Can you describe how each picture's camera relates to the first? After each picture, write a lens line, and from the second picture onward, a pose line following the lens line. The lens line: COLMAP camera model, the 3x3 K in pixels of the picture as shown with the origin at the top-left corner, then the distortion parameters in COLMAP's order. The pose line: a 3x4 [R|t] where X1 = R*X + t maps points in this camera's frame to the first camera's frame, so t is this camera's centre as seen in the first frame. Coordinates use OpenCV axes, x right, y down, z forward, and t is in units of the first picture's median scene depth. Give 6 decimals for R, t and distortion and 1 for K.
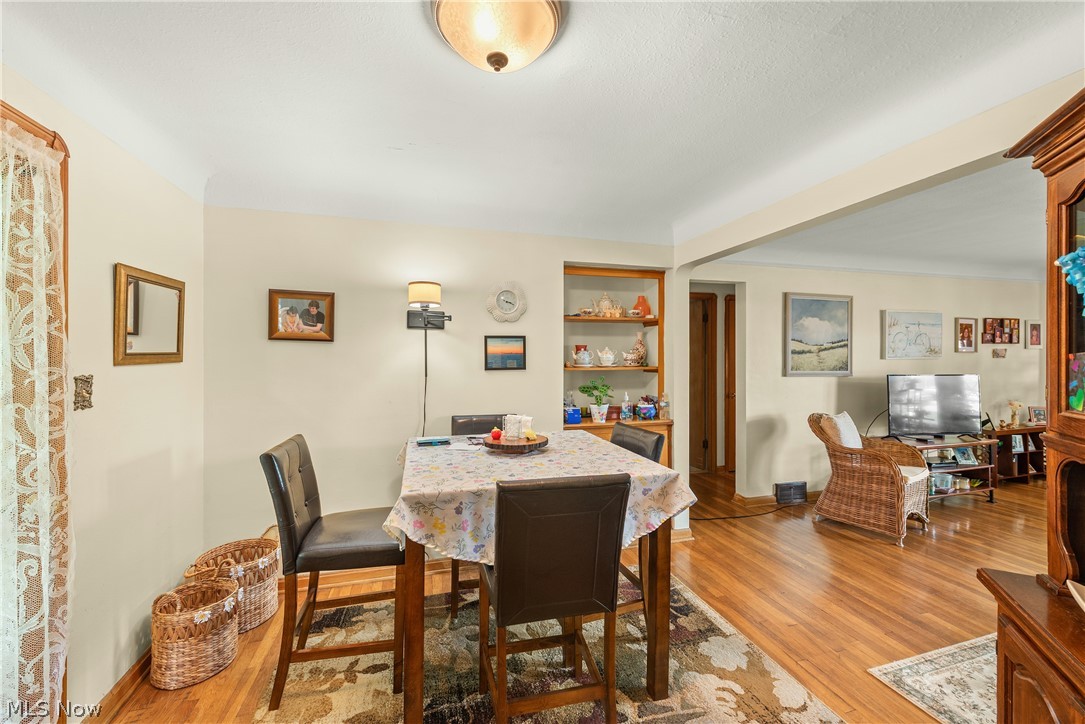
lens RADIAL K [[428.9, 0, 542.3], [0, 428.9, 353.6], [0, 0, 1]] dist [0.009498, -0.000332]
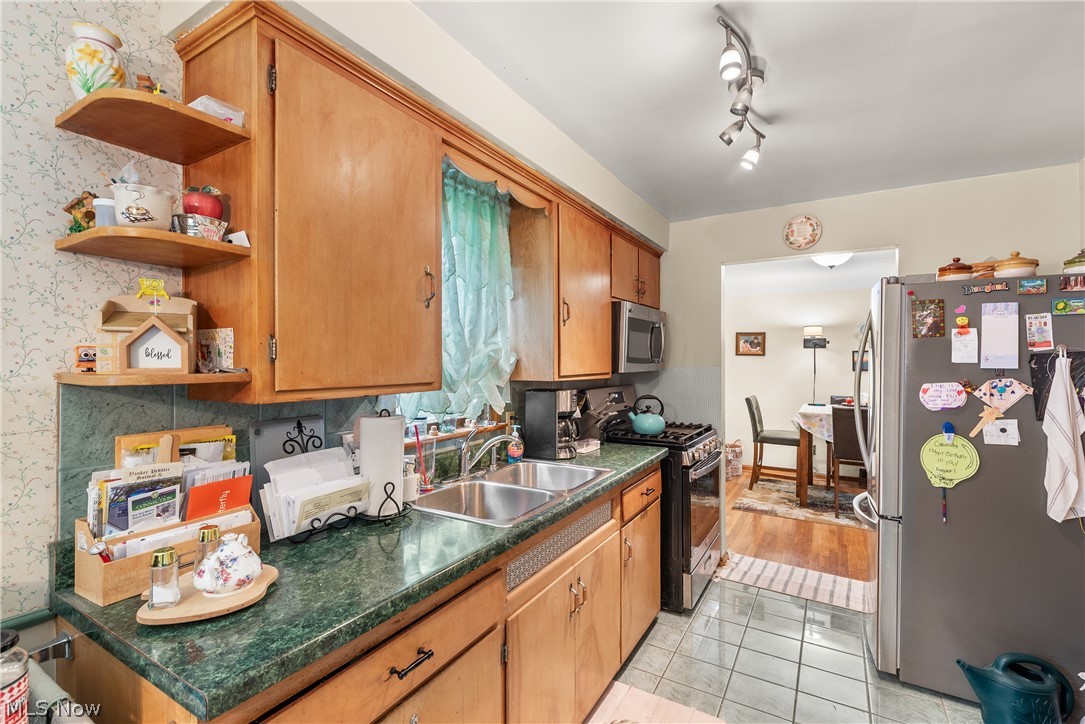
lens RADIAL K [[483.3, 0, 543.1], [0, 483.3, 361.6], [0, 0, 1]] dist [-0.000791, -0.000025]
pose [[0.679052, -0.002266, -0.734087, 0.294862], [0.005293, 0.999984, 0.001809, -0.005855], [0.734071, -0.005114, 0.679054, -0.812818]]
